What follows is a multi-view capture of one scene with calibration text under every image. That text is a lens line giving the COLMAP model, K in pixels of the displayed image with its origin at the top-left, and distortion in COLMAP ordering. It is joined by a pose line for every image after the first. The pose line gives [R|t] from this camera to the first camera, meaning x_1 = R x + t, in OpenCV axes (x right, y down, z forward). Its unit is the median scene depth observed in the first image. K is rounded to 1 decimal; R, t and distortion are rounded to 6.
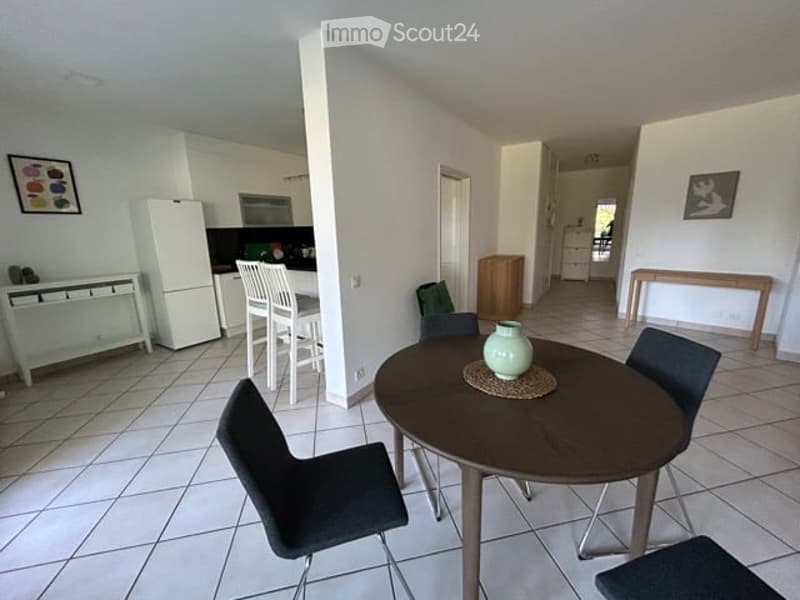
lens RADIAL K [[323.9, 0, 395.6], [0, 323.9, 297.9], [0, 0, 1]] dist [0.000736, 0.000326]
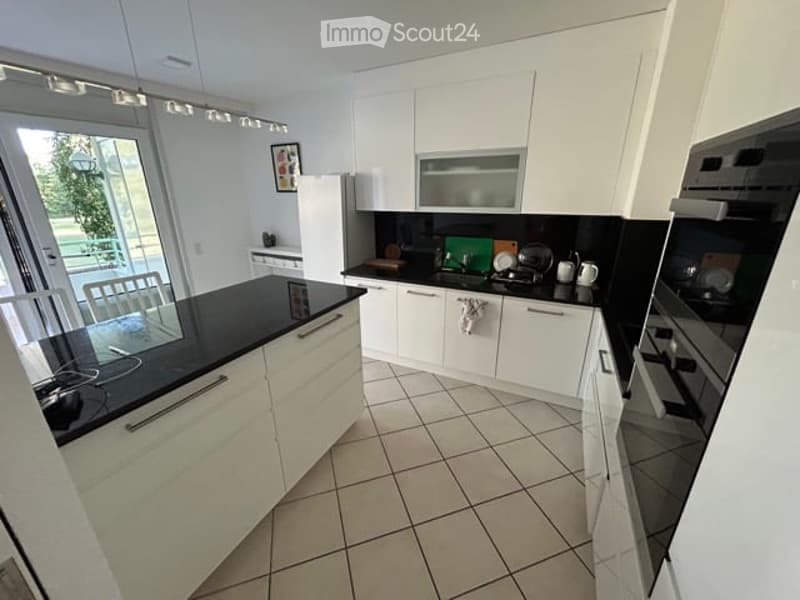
lens RADIAL K [[323.9, 0, 395.6], [0, 323.9, 297.9], [0, 0, 1]] dist [0.000736, 0.000326]
pose [[0.112359, 0.336617, -0.934914, 0.222750], [-0.205413, 0.928417, 0.309591, -0.342267], [0.972204, 0.157258, 0.173462, 1.216888]]
